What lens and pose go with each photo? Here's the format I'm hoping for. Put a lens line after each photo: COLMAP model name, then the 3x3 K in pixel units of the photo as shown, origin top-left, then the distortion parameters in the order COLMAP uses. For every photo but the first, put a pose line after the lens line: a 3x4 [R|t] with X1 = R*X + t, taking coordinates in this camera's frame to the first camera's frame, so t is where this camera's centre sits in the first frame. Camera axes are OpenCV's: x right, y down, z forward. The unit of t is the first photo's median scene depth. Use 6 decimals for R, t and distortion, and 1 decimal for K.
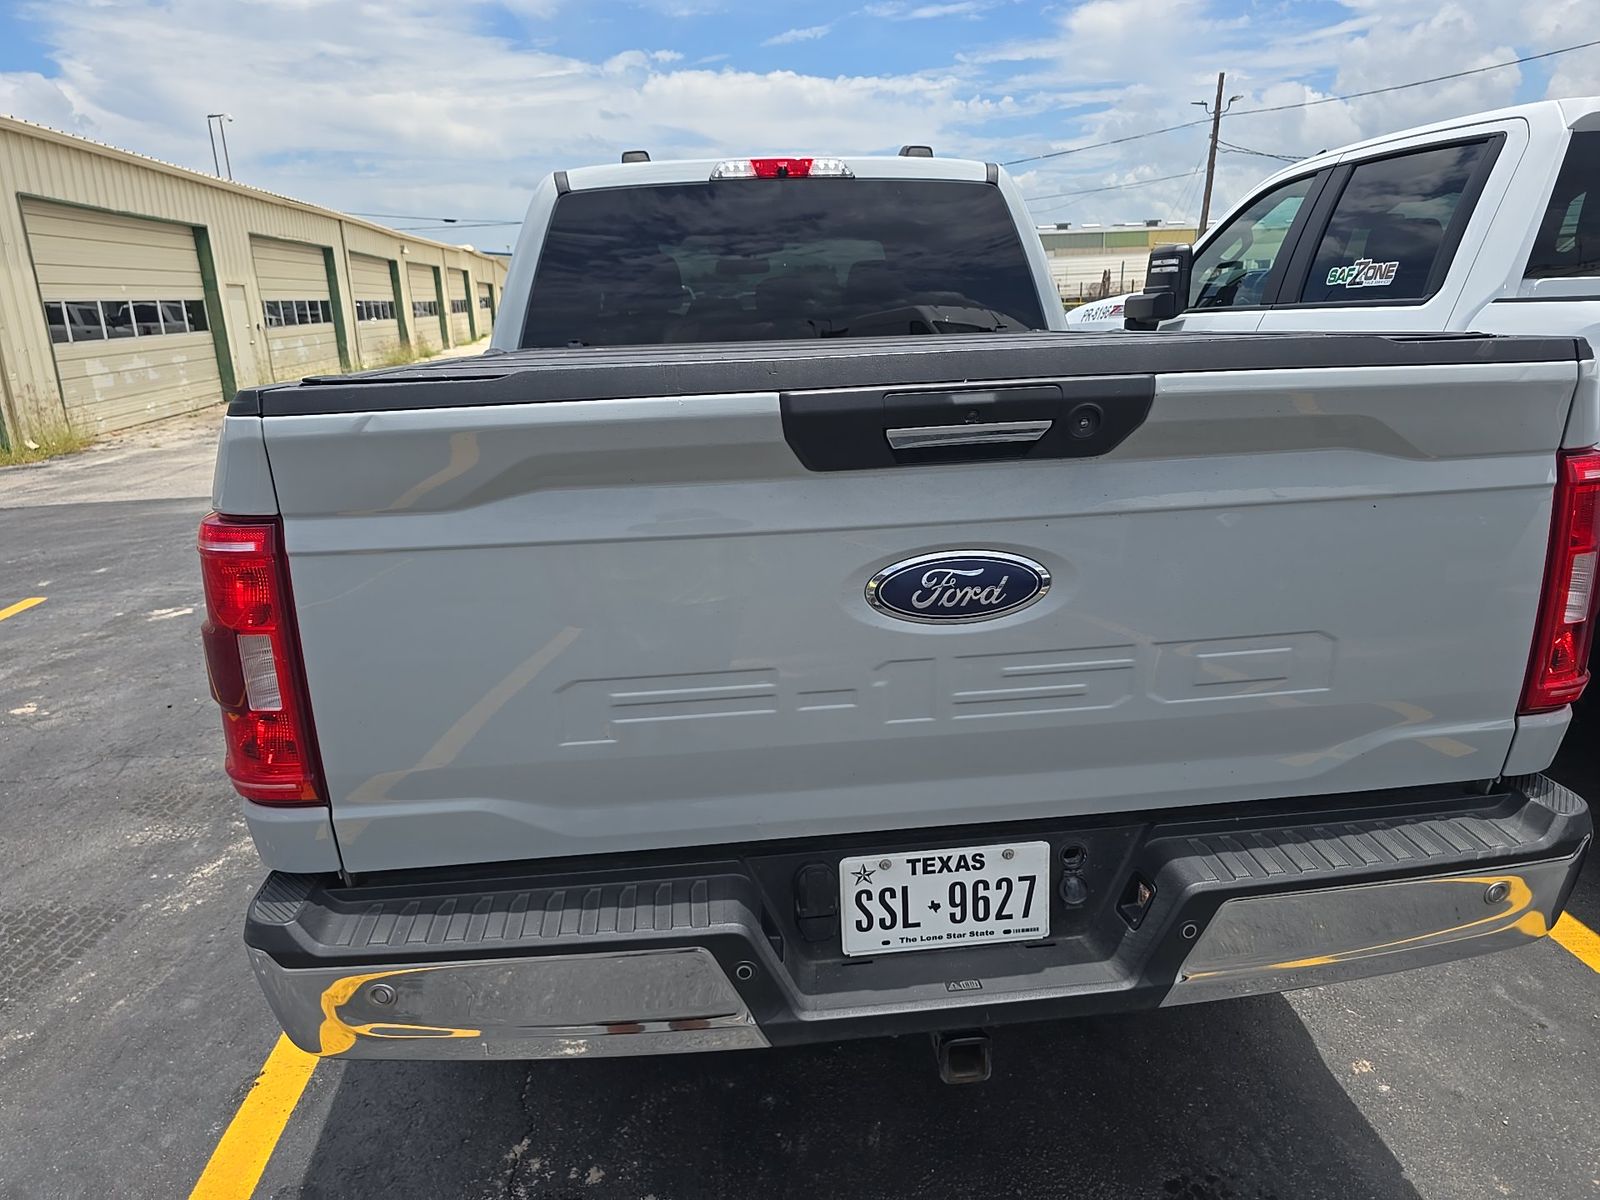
lens RADIAL K [[1096.1, 0, 812.3], [0, 1096.1, 597.3], [0, 0, 1]] dist [0.034285, -0.030498]
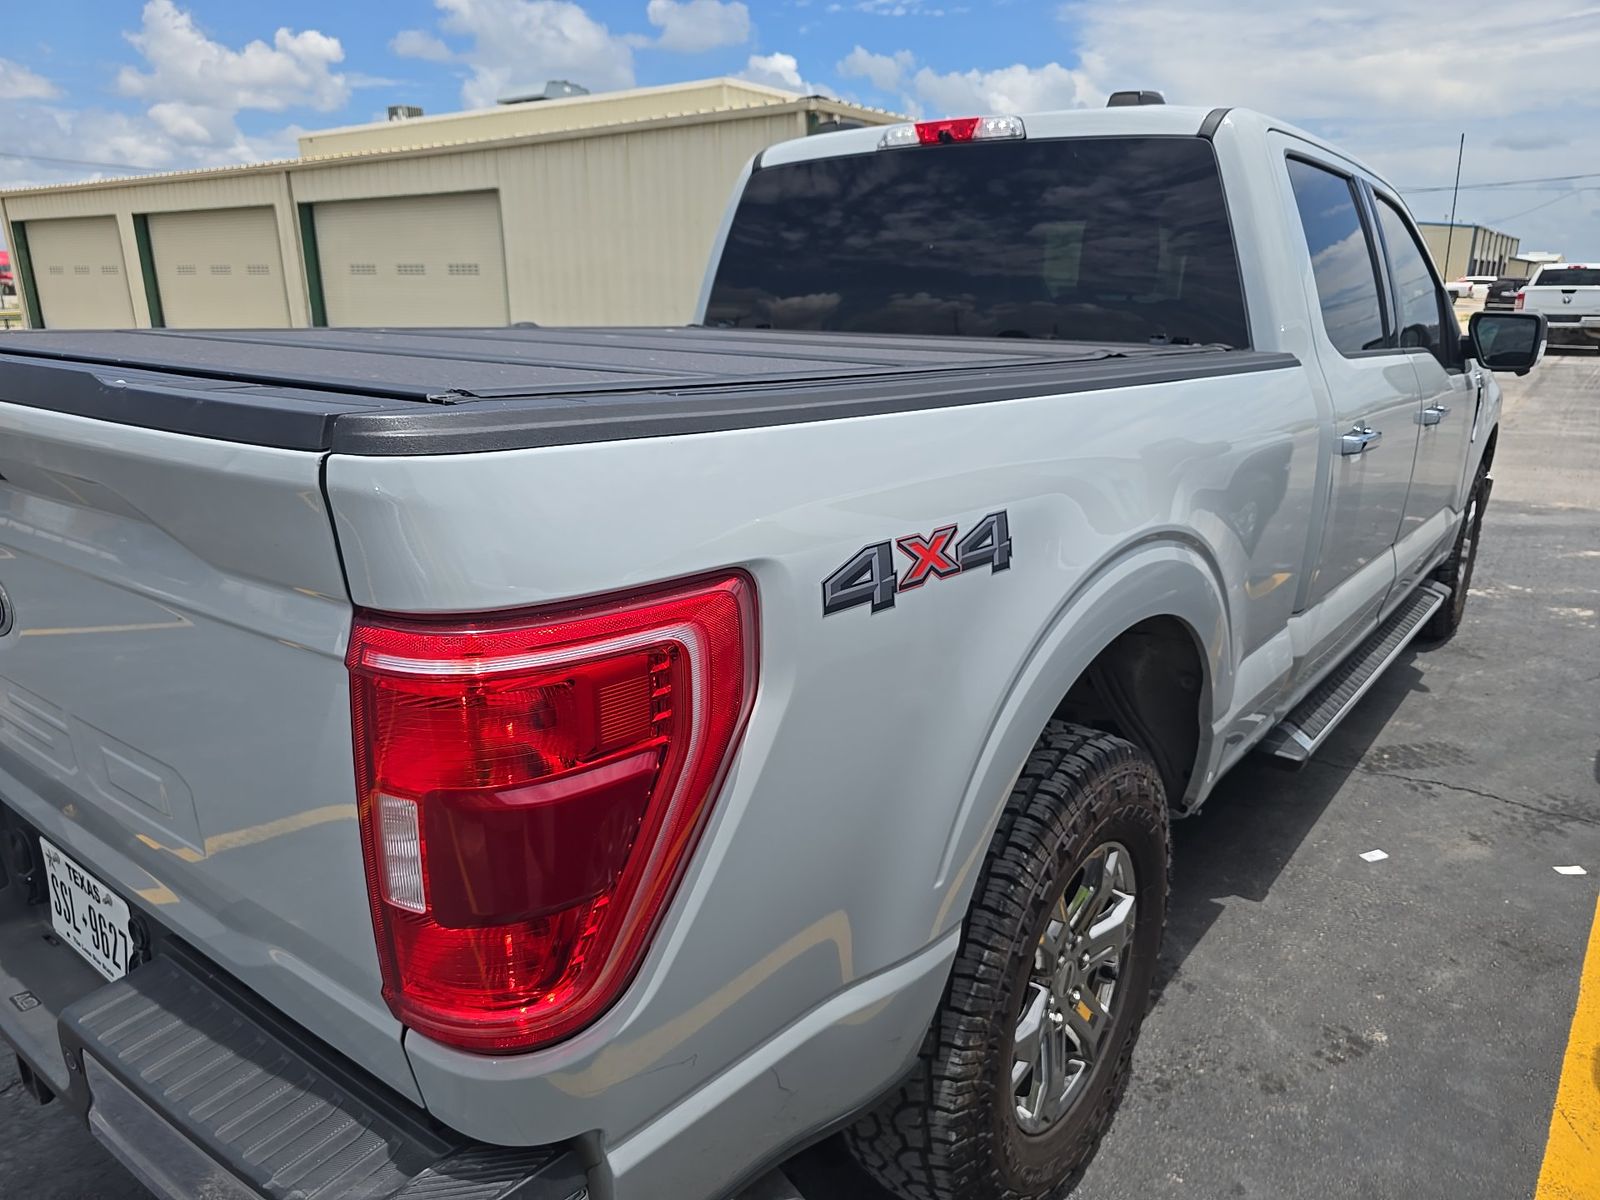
lens RADIAL K [[1096.1, 0, 812.3], [0, 1096.1, 597.3], [0, 0, 1]] dist [0.034285, -0.030498]
pose [[0.716279, 0.226783, -0.659935, 0.563265], [-0.211002, 0.971835, 0.104948, -0.113695], [0.665148, 0.064075, 0.743957, 0.337063]]
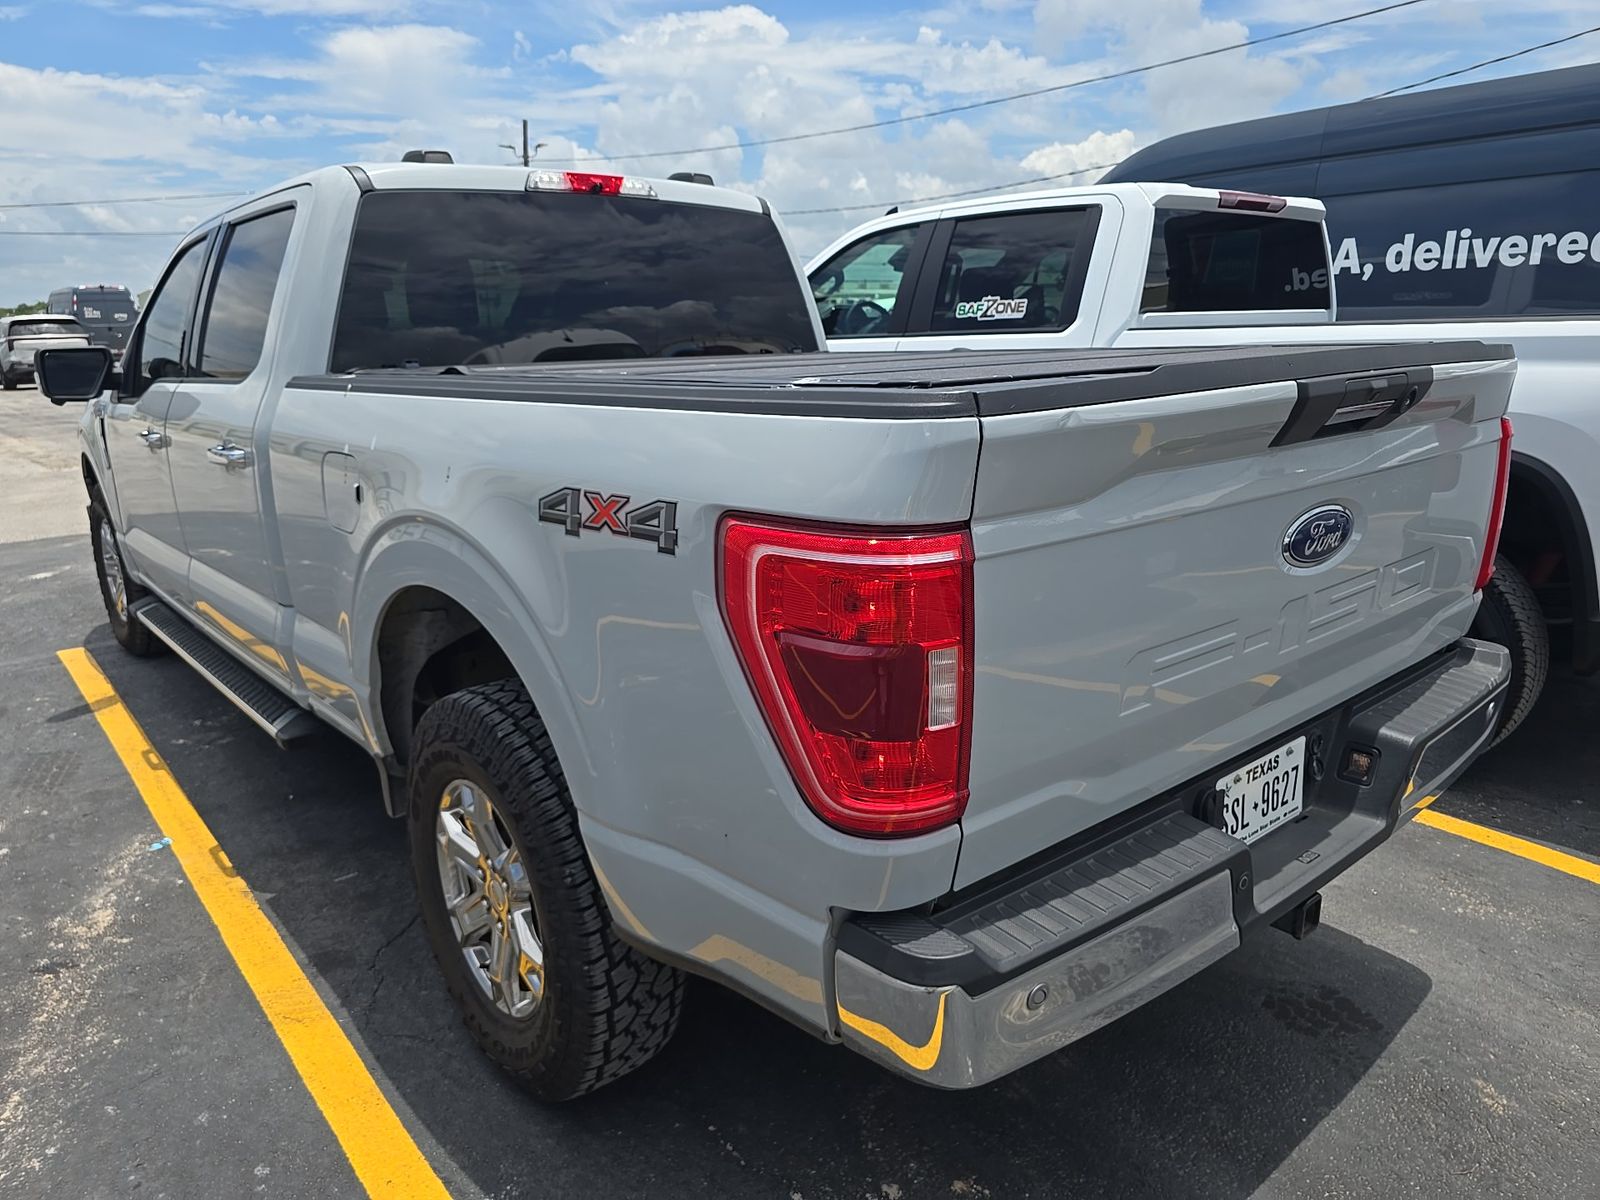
lens RADIAL K [[1096.1, 0, 812.3], [0, 1096.1, 597.3], [0, 0, 1]] dist [0.034285, -0.030498]
pose [[0.828981, -0.121318, 0.545961, -0.462056], [0.137742, 0.990408, 0.010932, -0.014386], [-0.542050, 0.066139, 0.837740, 0.112220]]
